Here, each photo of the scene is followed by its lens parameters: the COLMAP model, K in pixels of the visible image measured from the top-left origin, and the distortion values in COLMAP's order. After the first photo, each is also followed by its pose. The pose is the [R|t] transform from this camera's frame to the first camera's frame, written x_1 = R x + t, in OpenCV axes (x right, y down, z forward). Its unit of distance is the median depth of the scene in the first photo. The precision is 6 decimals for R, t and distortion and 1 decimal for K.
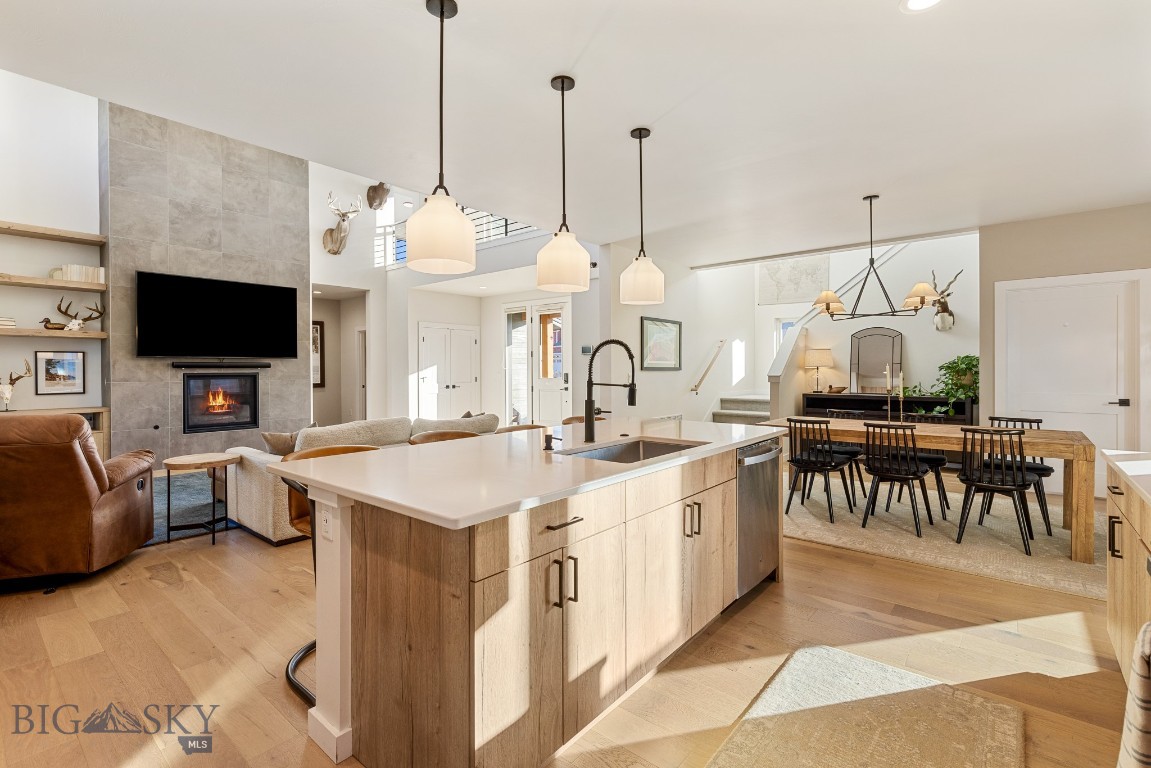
lens RADIAL K [[527.0, 0, 577.0], [0, 527.0, 371.4], [0, 0, 1]] dist [0.012003, -0.001024]
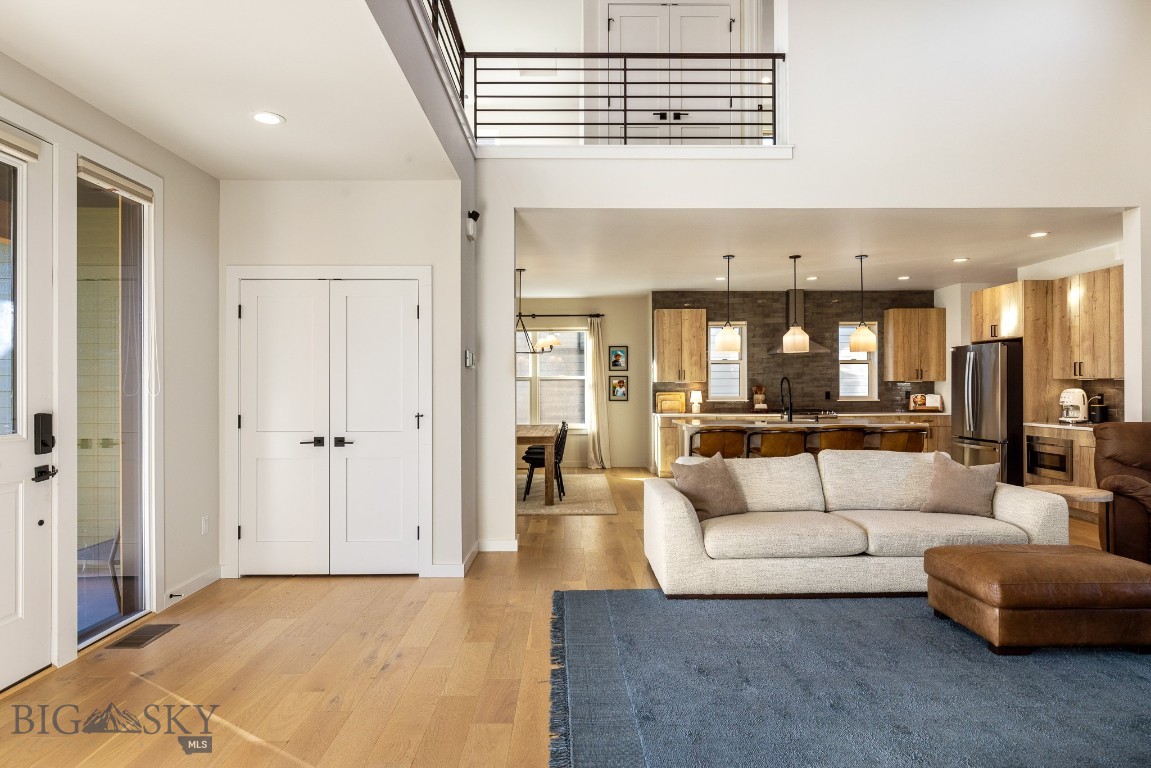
lens RADIAL K [[668.7, 0, 578.8], [0, 668.7, 383.3], [0, 0, 1]] dist [0.007044, -0.002182]
pose [[-0.652969, 0.010540, 0.757311, -0.578943], [0.010545, 0.999933, -0.004824, -0.009151], [-0.757311, 0.004836, -0.653036, 1.322527]]
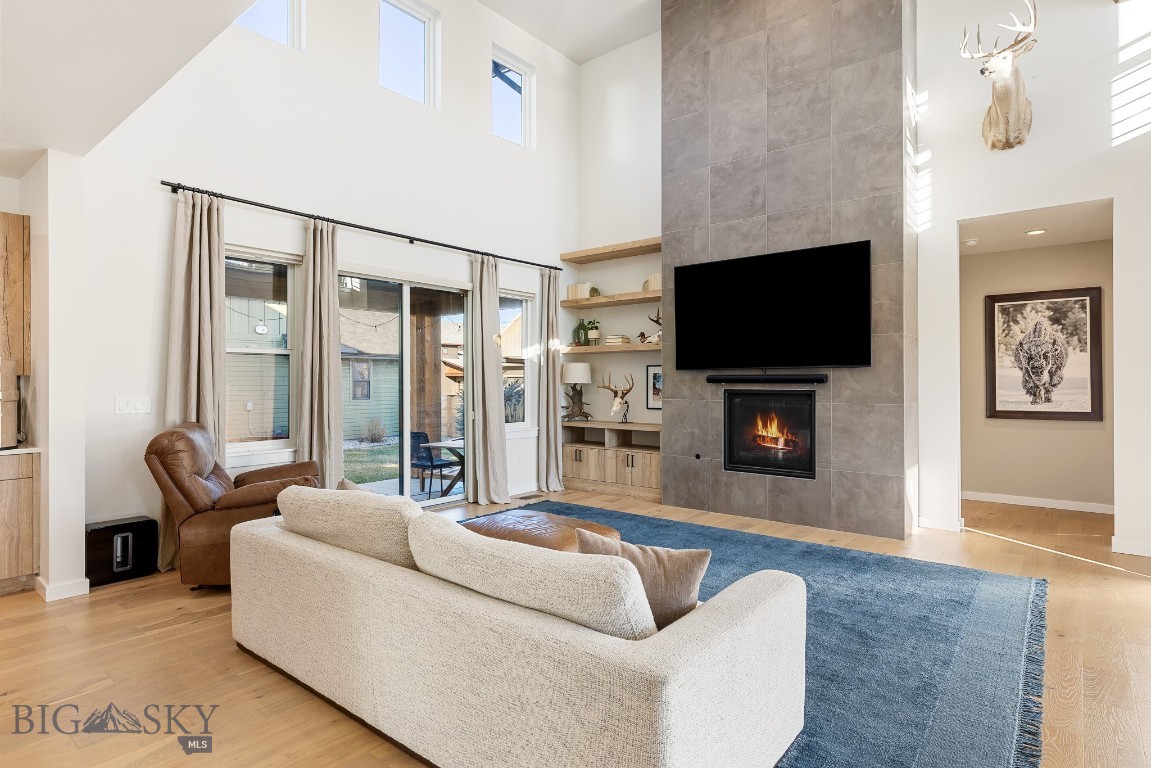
lens RADIAL K [[610.6, 0, 573.8], [0, 610.6, 377.9], [0, 0, 1]] dist [0.002258, -0.002091]
pose [[0.008780, -0.000909, -0.999961, 0.125478], [-0.003448, 0.999994, -0.000939, -0.011693], [0.999956, 0.003456, 0.008777, 0.771320]]
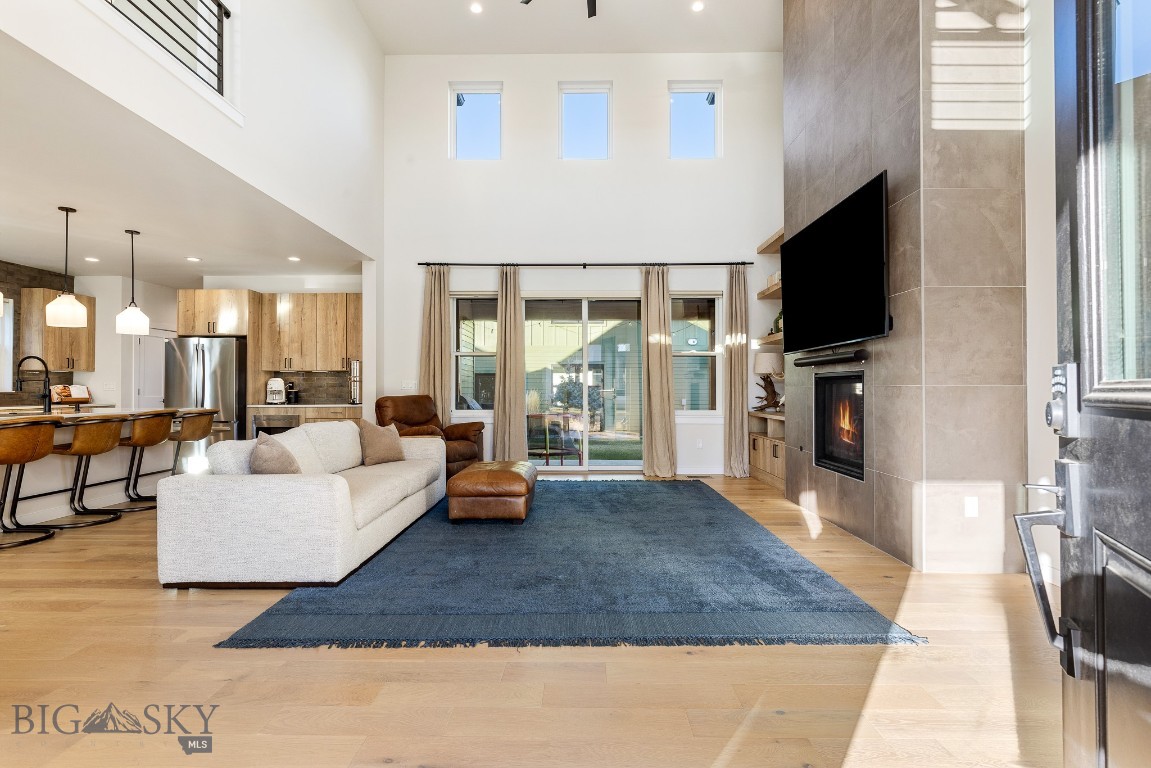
lens RADIAL K [[563.7, 0, 575.6], [0, 563.7, 384.9], [0, 0, 1]] dist [-0.002728, 0.000819]
pose [[-0.773856, -0.000105, -0.633361, -0.057561], [0.001416, 0.999997, -0.001896, 0.018014], [0.633359, -0.002365, -0.773854, 1.348390]]
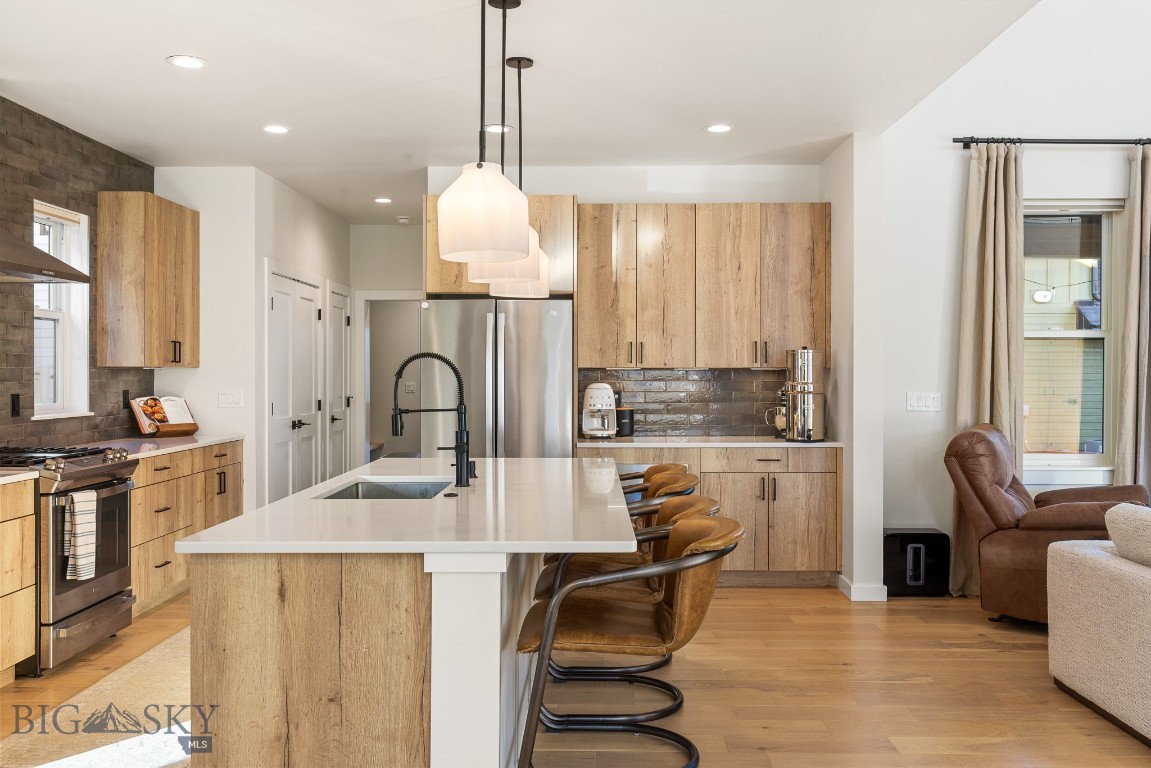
lens RADIAL K [[987.2, 0, 577.5], [0, 987.2, 385.4], [0, 0, 1]] dist [-0.002832, 0.006073]
pose [[-0.778820, 0.011004, -0.627151, 0.289635], [-0.000810, 0.999828, 0.018549, -0.013237], [0.627247, 0.014954, -0.778677, 0.819495]]
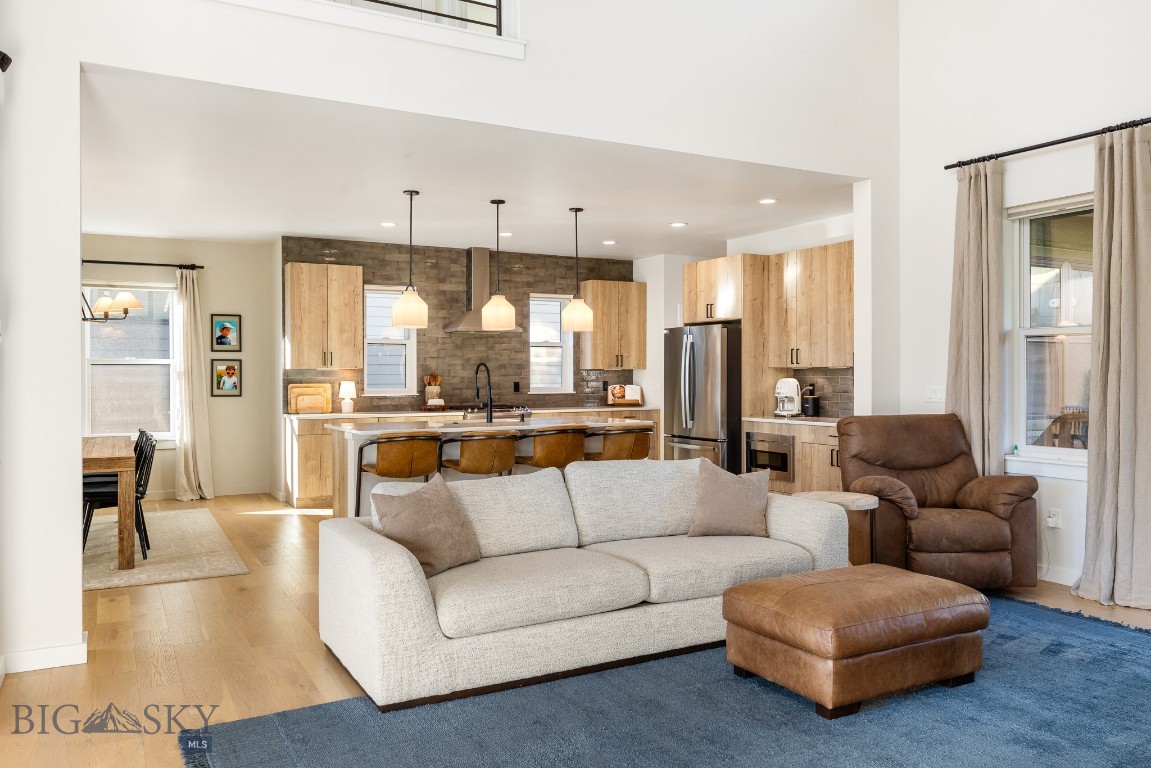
lens RADIAL K [[858.4, 0, 575.7], [0, 858.4, 378.0], [0, 0, 1]] dist [0.003845, -0.008931]
pose [[-0.930332, 0.004533, 0.366690, -0.460437], [0.007984, 0.999937, 0.007895, -0.009888], [-0.366631, 0.010273, -0.930310, 1.282613]]
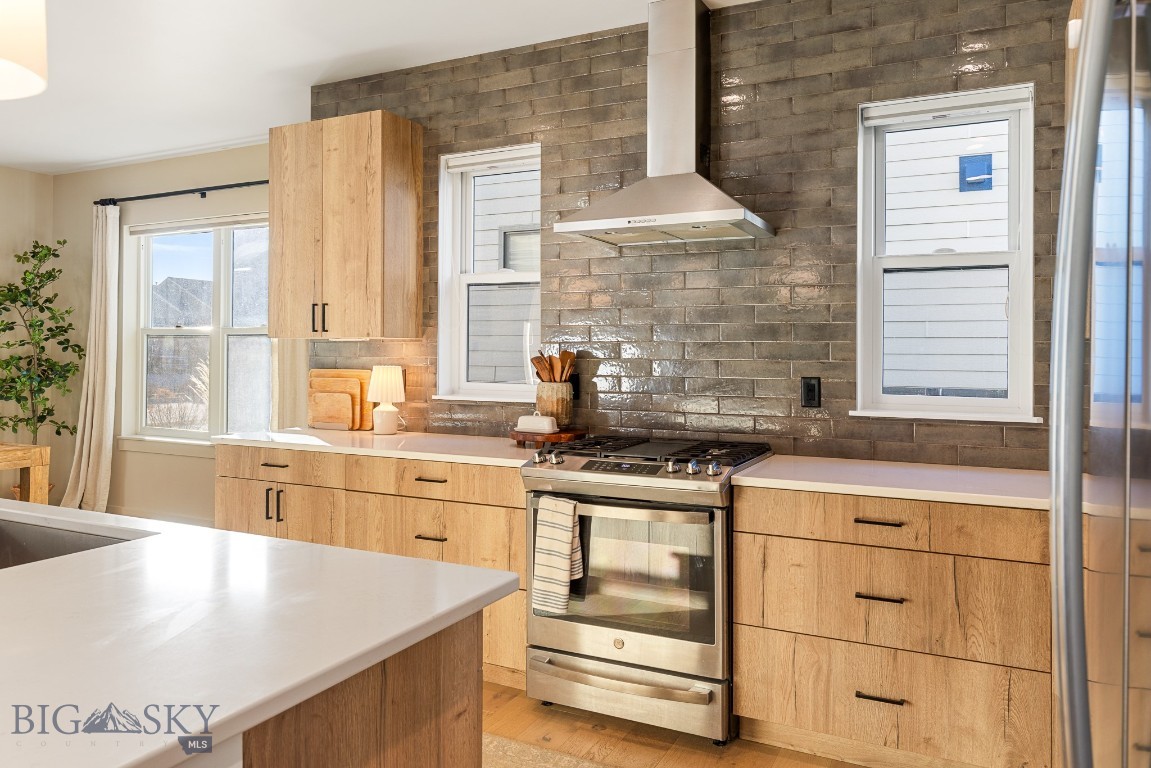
lens RADIAL K [[807.2, 0, 577.6], [0, 807.2, 345.7], [0, 0, 1]] dist [0.003881, -0.004351]
pose [[-0.231398, 0.009562, 0.972812, -0.251778], [-0.000345, 0.999951, -0.009910, -0.006049], [-0.972859, -0.002629, -0.231383, 0.219208]]
